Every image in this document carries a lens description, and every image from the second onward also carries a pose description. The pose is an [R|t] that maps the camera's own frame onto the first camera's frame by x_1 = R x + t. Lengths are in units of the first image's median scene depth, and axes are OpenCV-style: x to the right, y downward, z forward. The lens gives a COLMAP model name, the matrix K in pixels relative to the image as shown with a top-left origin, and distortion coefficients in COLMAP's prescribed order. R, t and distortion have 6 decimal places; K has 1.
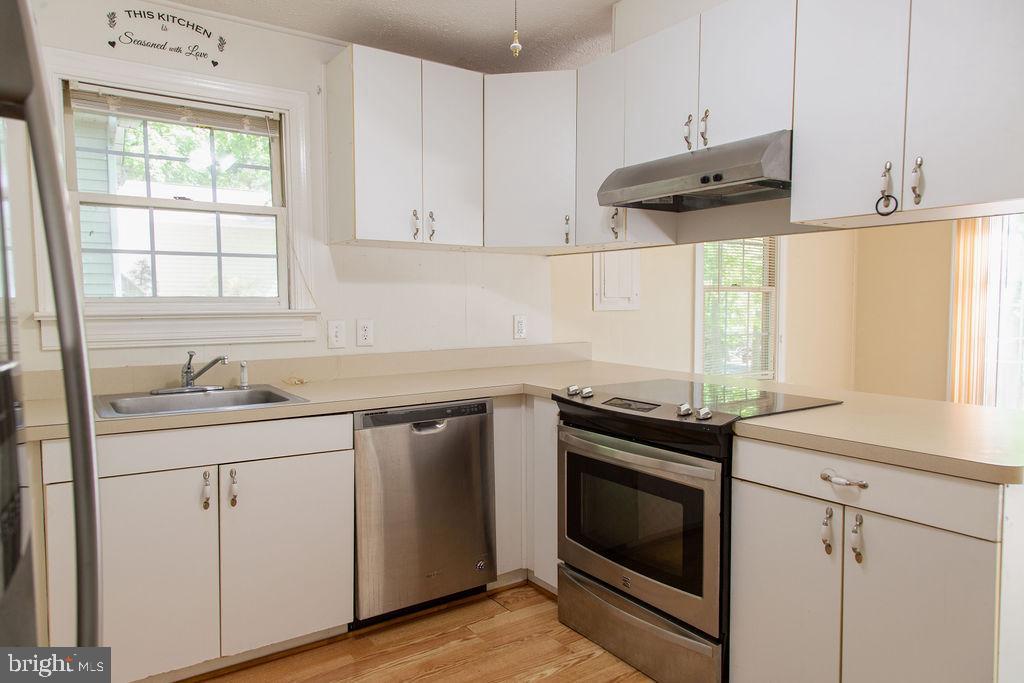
lens RADIAL K [[674.5, 0, 508.3], [0, 674.5, 345.0], [0, 0, 1]] dist [0.011113, 0.000258]
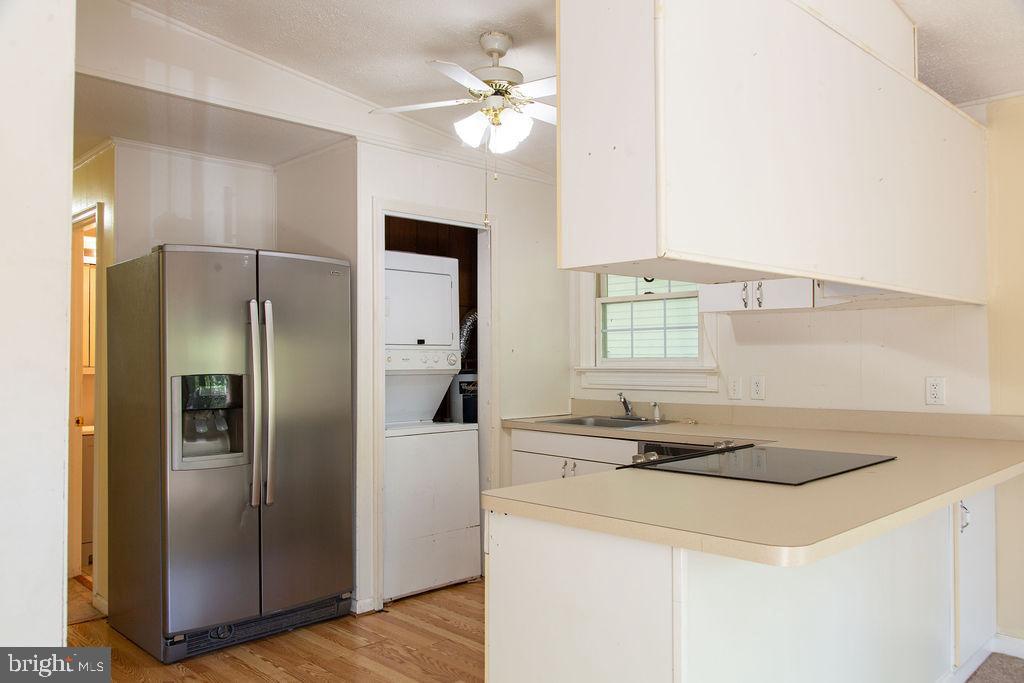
lens RADIAL K [[777.2, 0, 512.0], [0, 777.2, 341.5], [0, 0, 1]] dist [-0.009690, -0.001870]
pose [[0.174688, -0.019449, -0.984432, 1.101174], [-0.058120, 0.997858, -0.030028, -0.035417], [0.982907, 0.062460, 0.173183, 0.380554]]
